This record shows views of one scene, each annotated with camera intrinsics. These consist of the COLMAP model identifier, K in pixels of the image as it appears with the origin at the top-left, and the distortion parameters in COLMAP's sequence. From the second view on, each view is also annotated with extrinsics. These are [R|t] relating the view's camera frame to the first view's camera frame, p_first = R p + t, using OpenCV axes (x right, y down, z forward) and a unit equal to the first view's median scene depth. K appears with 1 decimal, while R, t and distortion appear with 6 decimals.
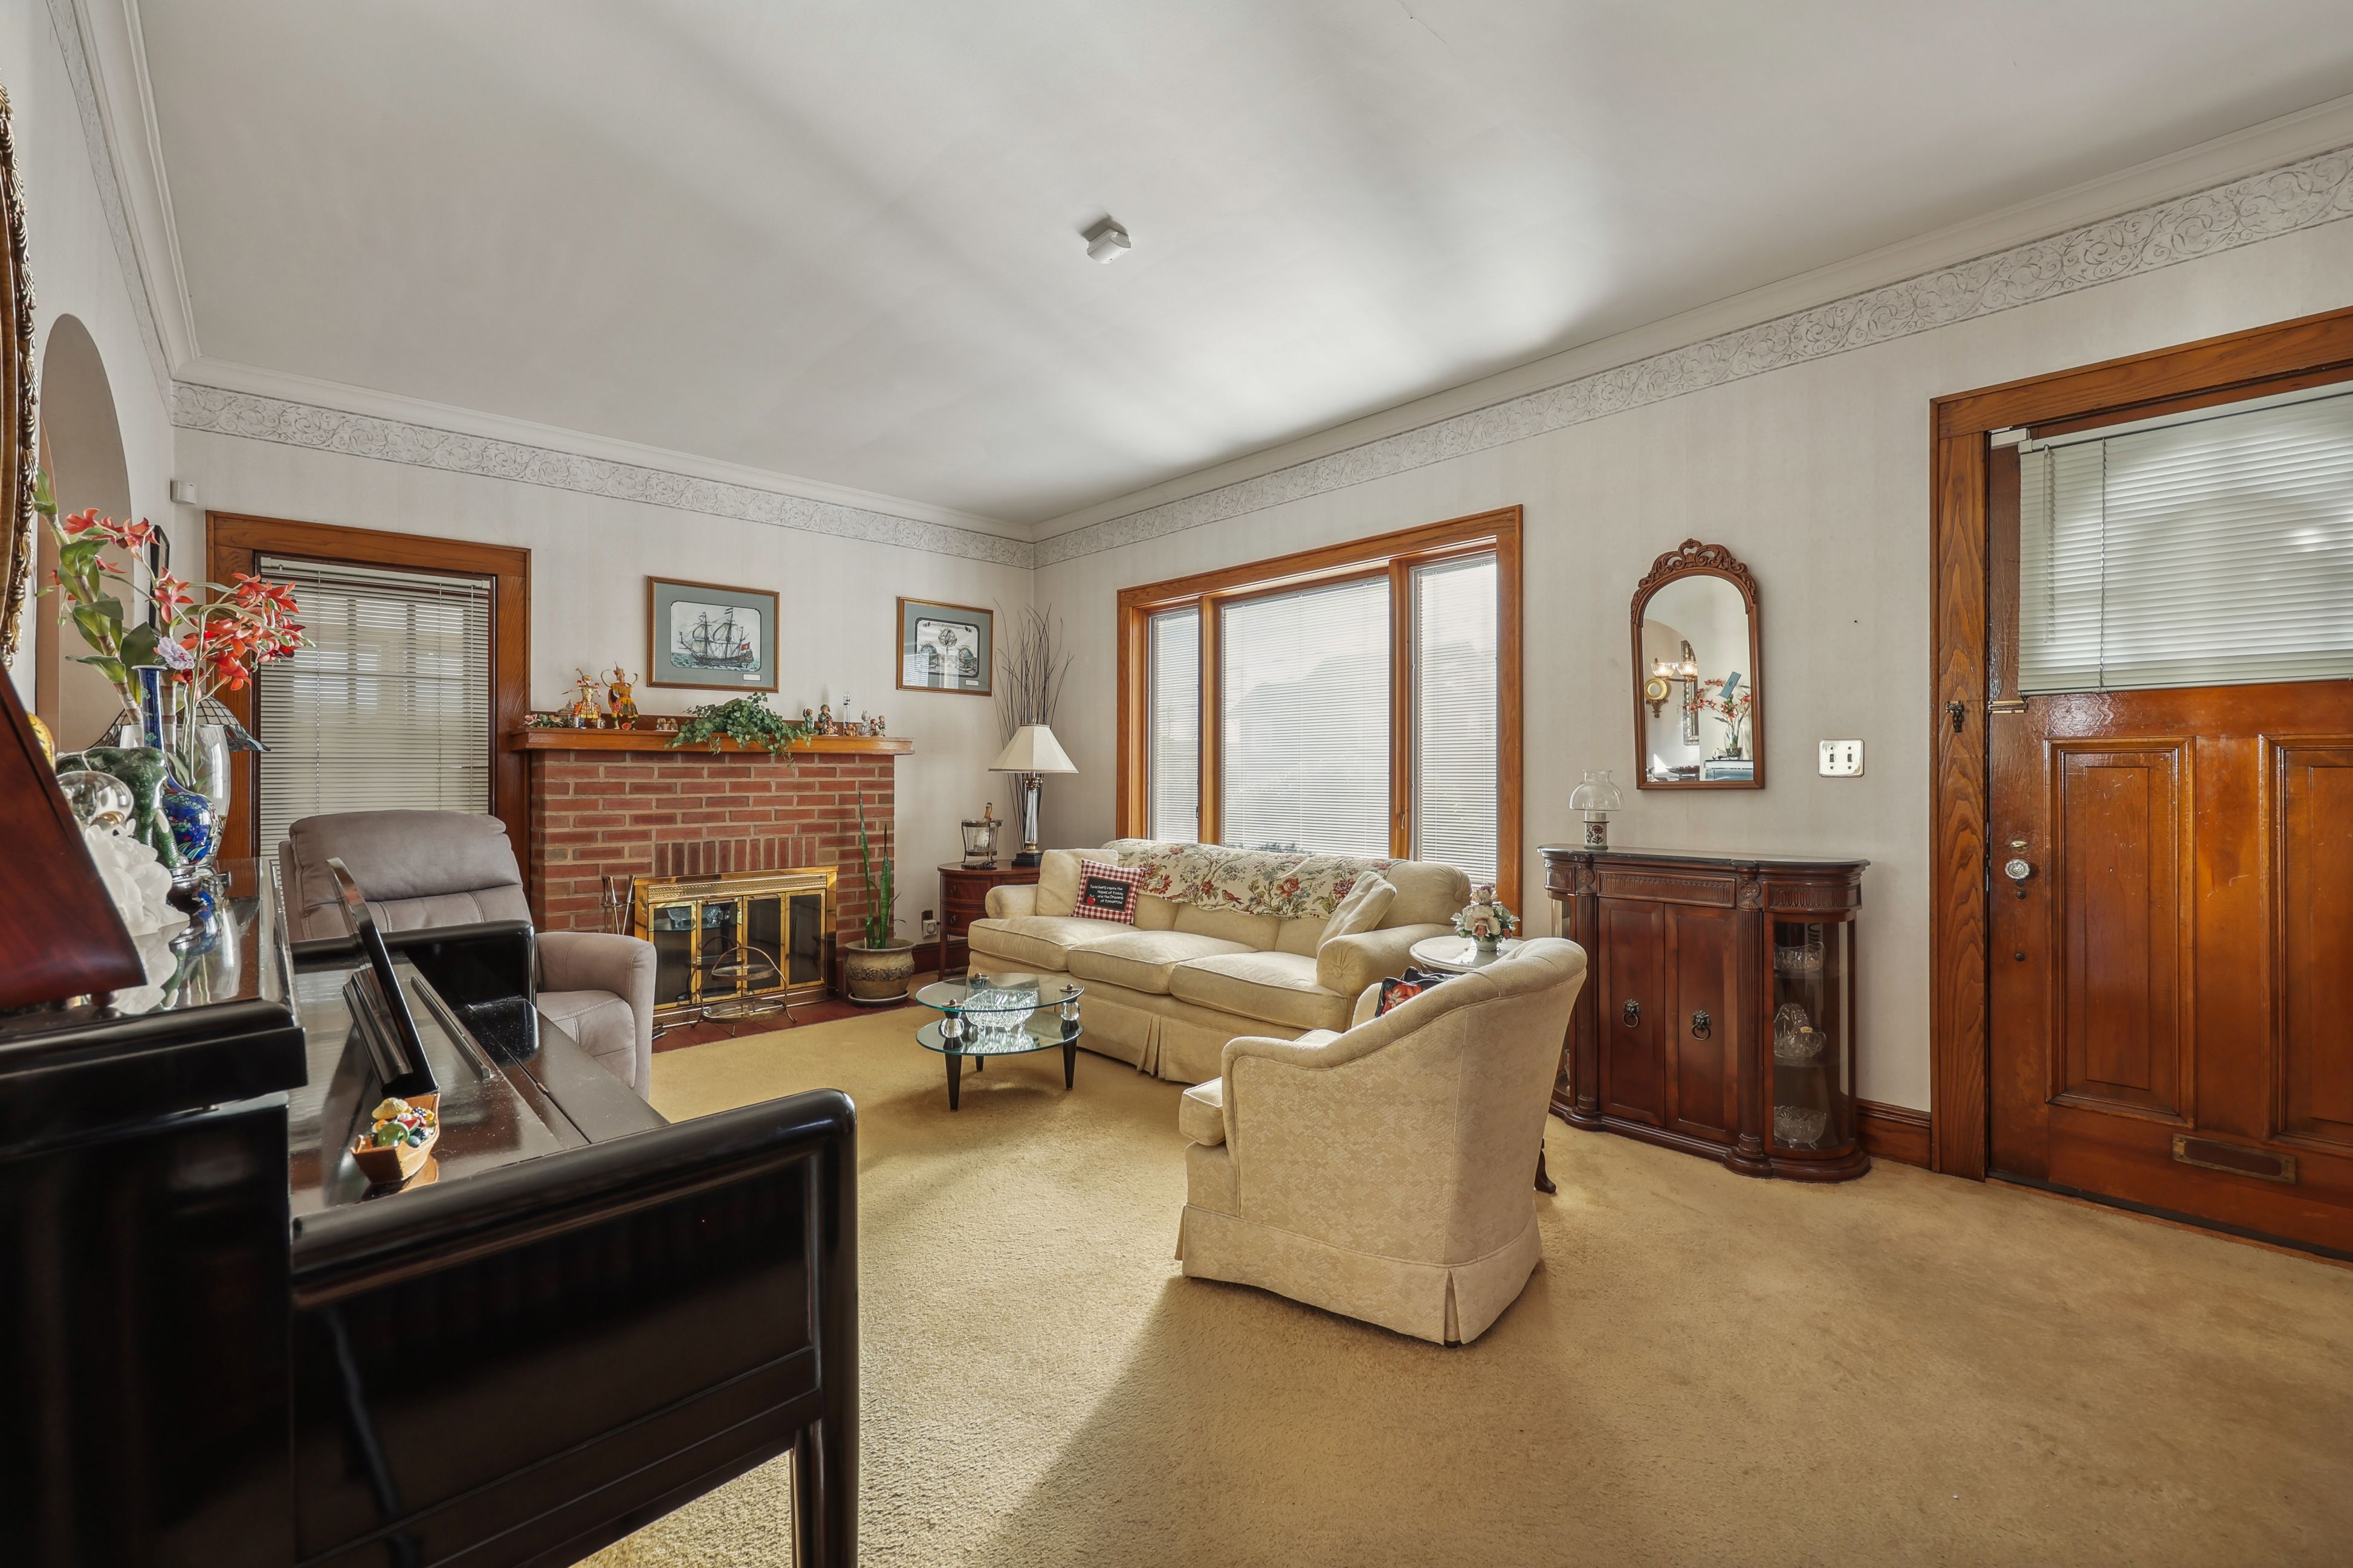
lens RADIAL K [[954.7, 0, 1171.9], [0, 954.7, 783.3], [0, 0, 1]] dist [0.000728, 0.000411]
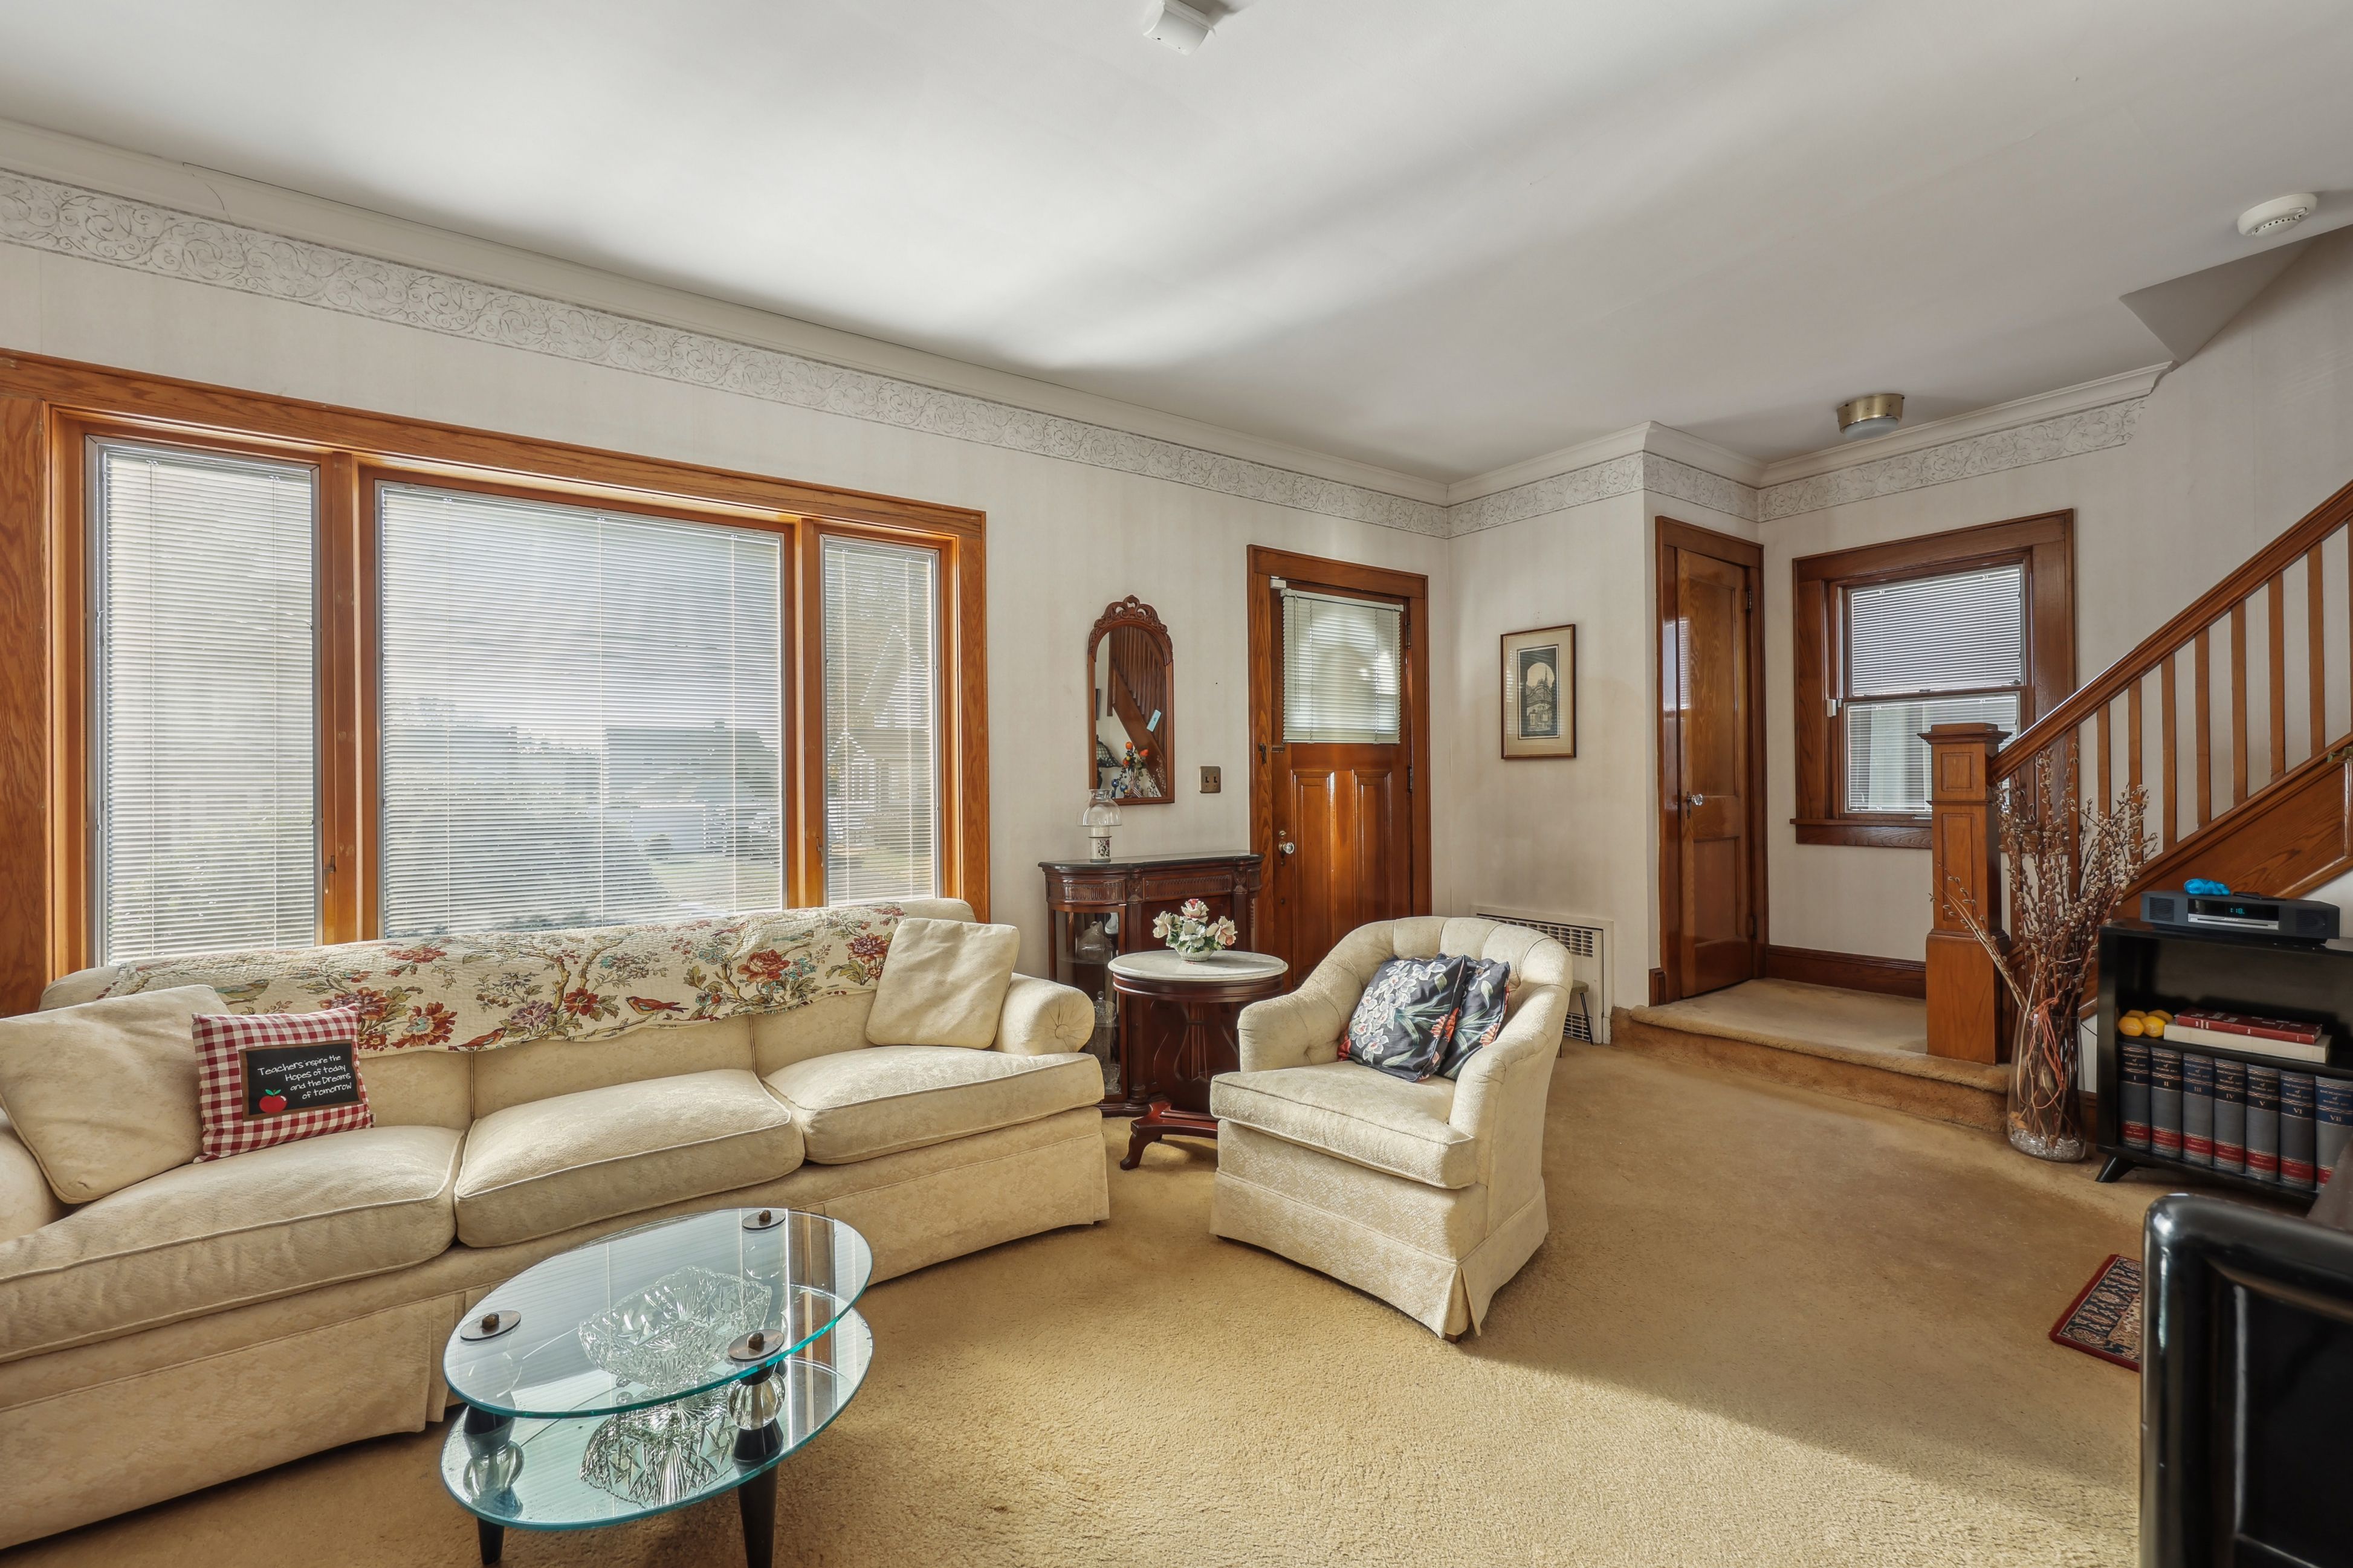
lens RADIAL K [[1024.7, 0, 1176.5], [0, 1024.7, 784.0], [0, 0, 1]] dist [0.010444, 0.000147]
pose [[0.127172, 0.003296, 0.991875, -0.559458], [0.022314, 0.999732, -0.006183, -0.008733], [-0.991630, 0.022919, 0.127064, 0.613383]]
